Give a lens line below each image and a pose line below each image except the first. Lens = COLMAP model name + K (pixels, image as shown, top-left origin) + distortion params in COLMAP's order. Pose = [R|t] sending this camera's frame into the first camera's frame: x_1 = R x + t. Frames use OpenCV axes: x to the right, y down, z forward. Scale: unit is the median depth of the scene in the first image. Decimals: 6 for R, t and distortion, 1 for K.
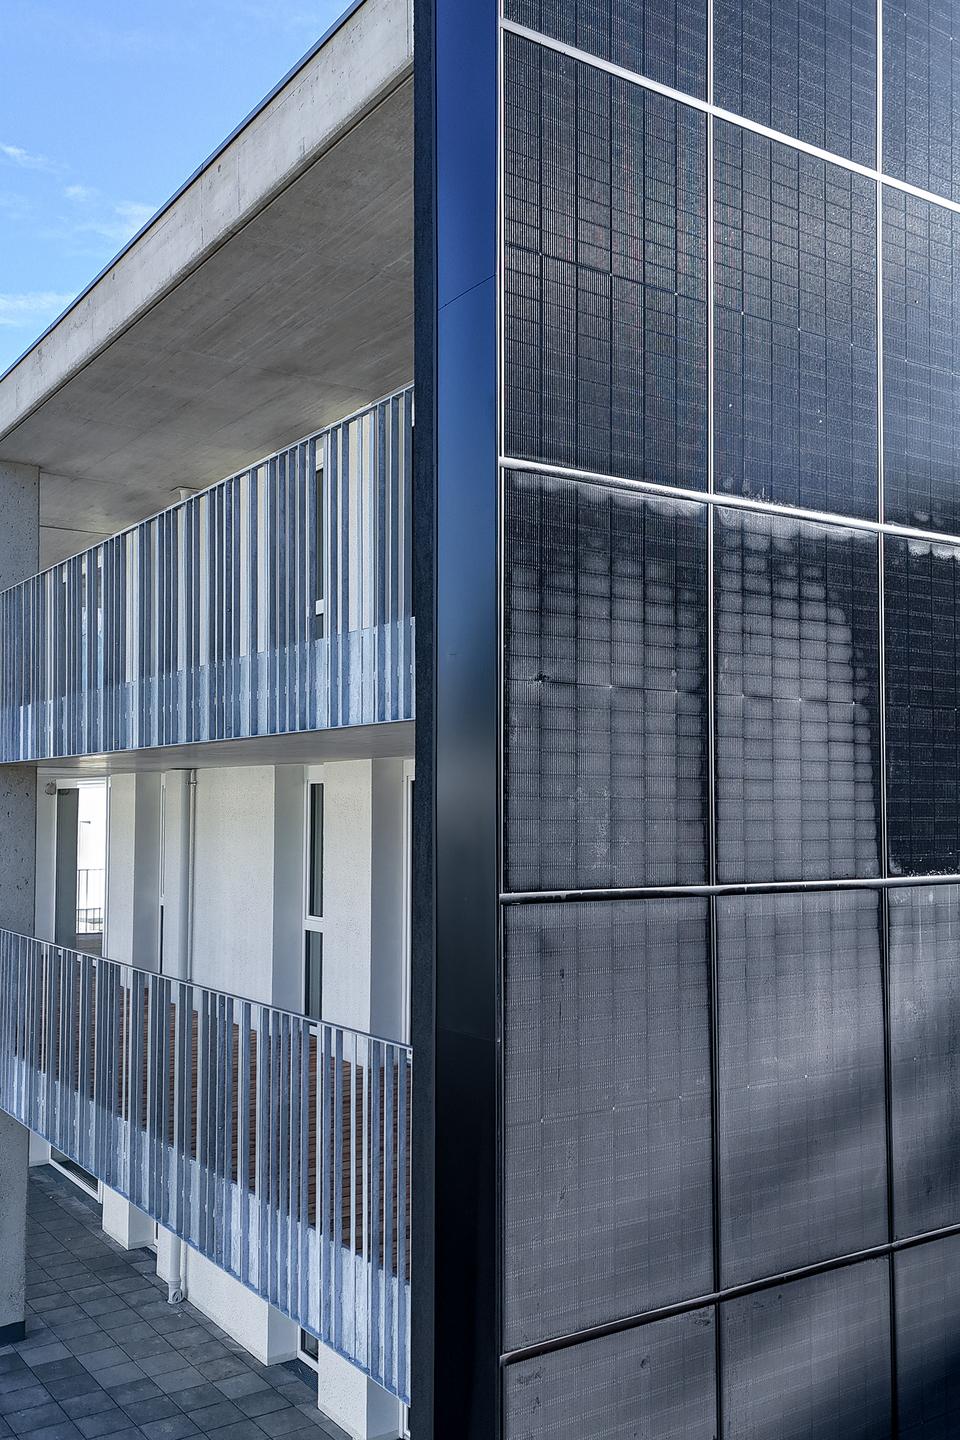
lens RADIAL K [[1283.7, 0, 426.9], [0, 1283.7, 755.2], [0, 0, 1]] dist [0.046040, -0.018387]
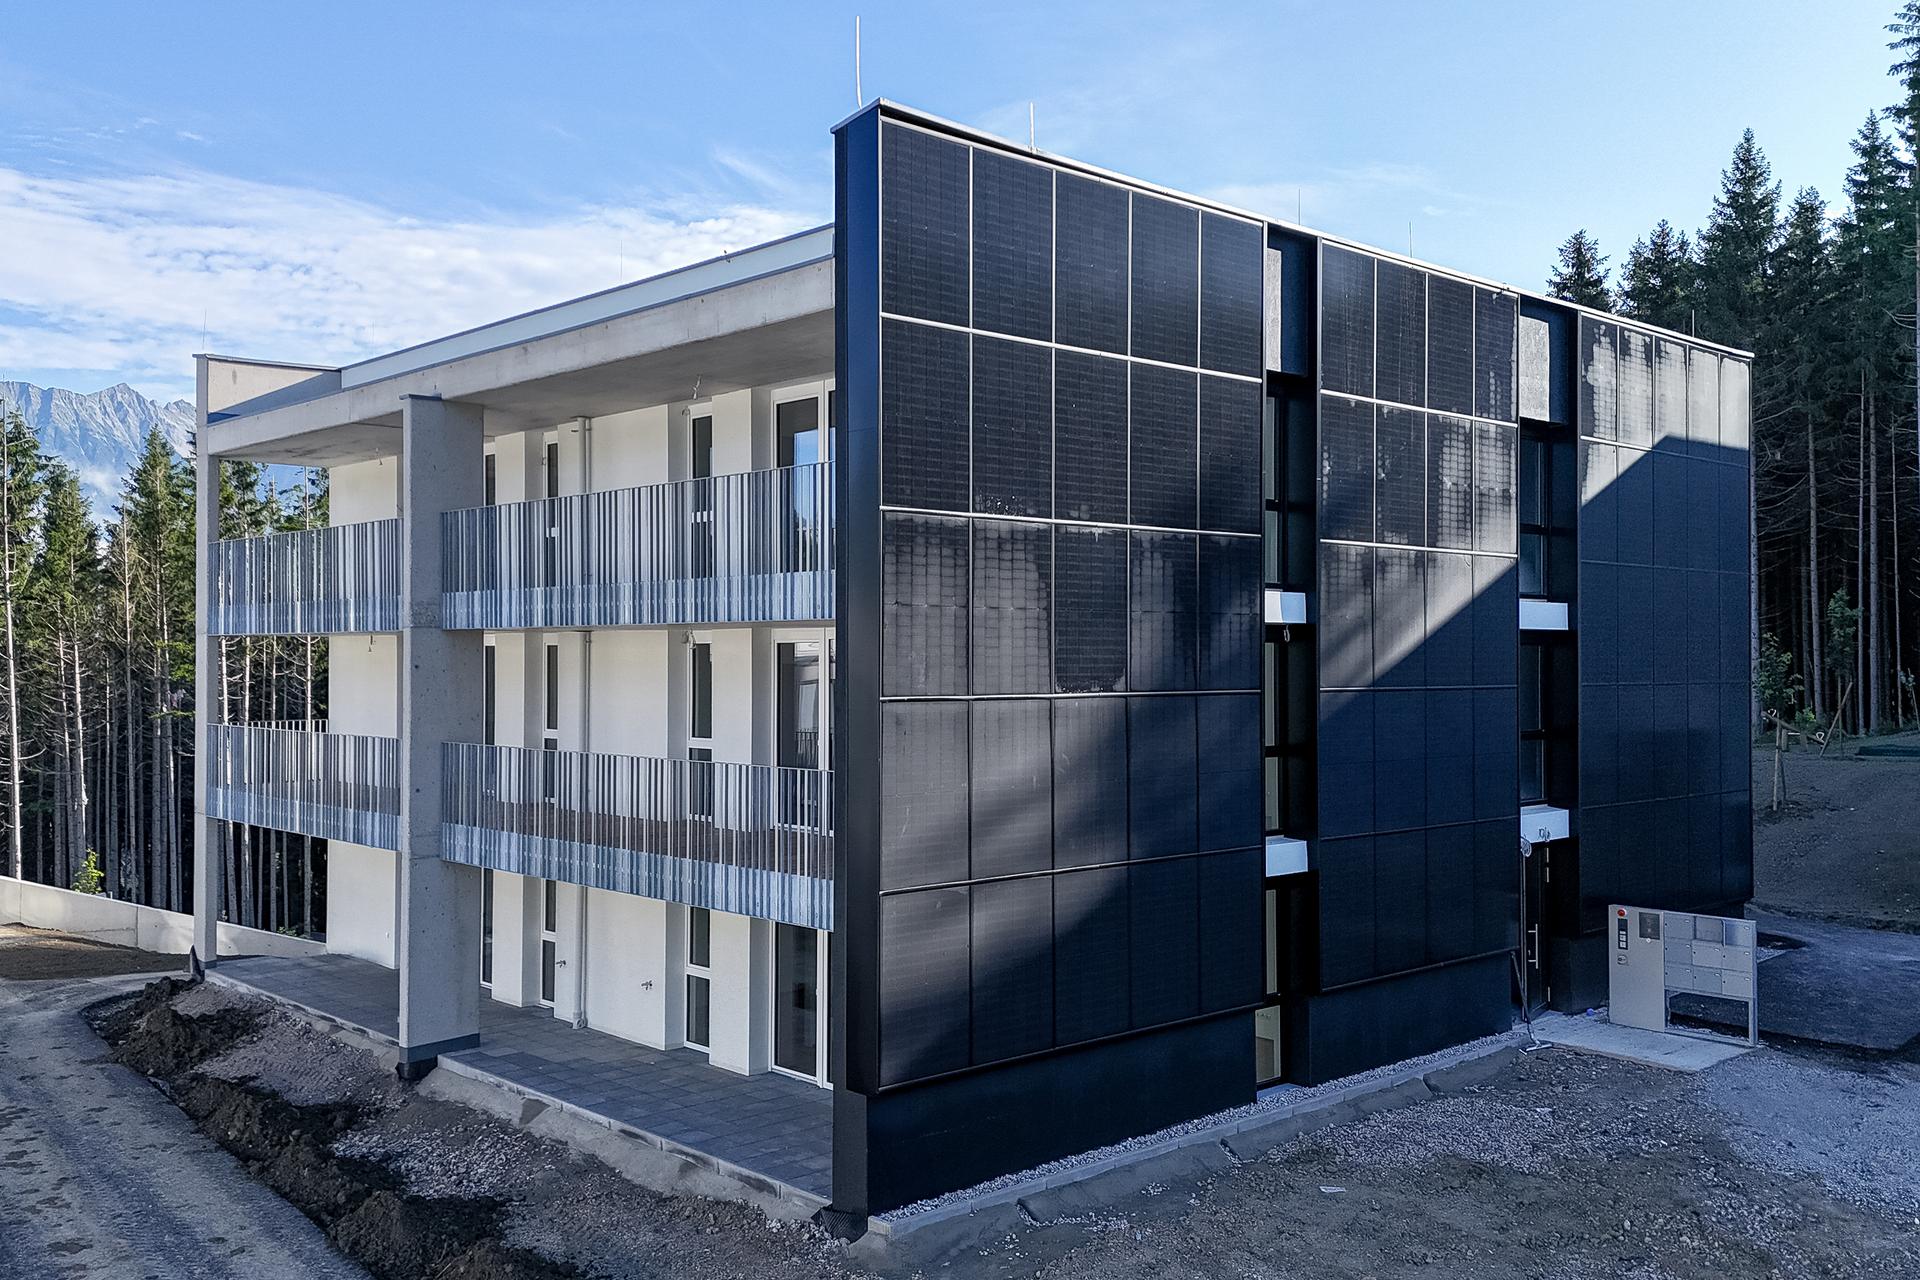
lens RADIAL K [[1711.5, 0, 953.5], [0, 1711.5, 642.0], [0, 0, 1]] dist [0.046040, -0.018387]
pose [[0.979653, 0.000988, 0.200698, -0.369297], [-0.007188, 0.999519, 0.030164, -0.073360], [-0.200572, -0.030993, 0.979189, -1.741283]]
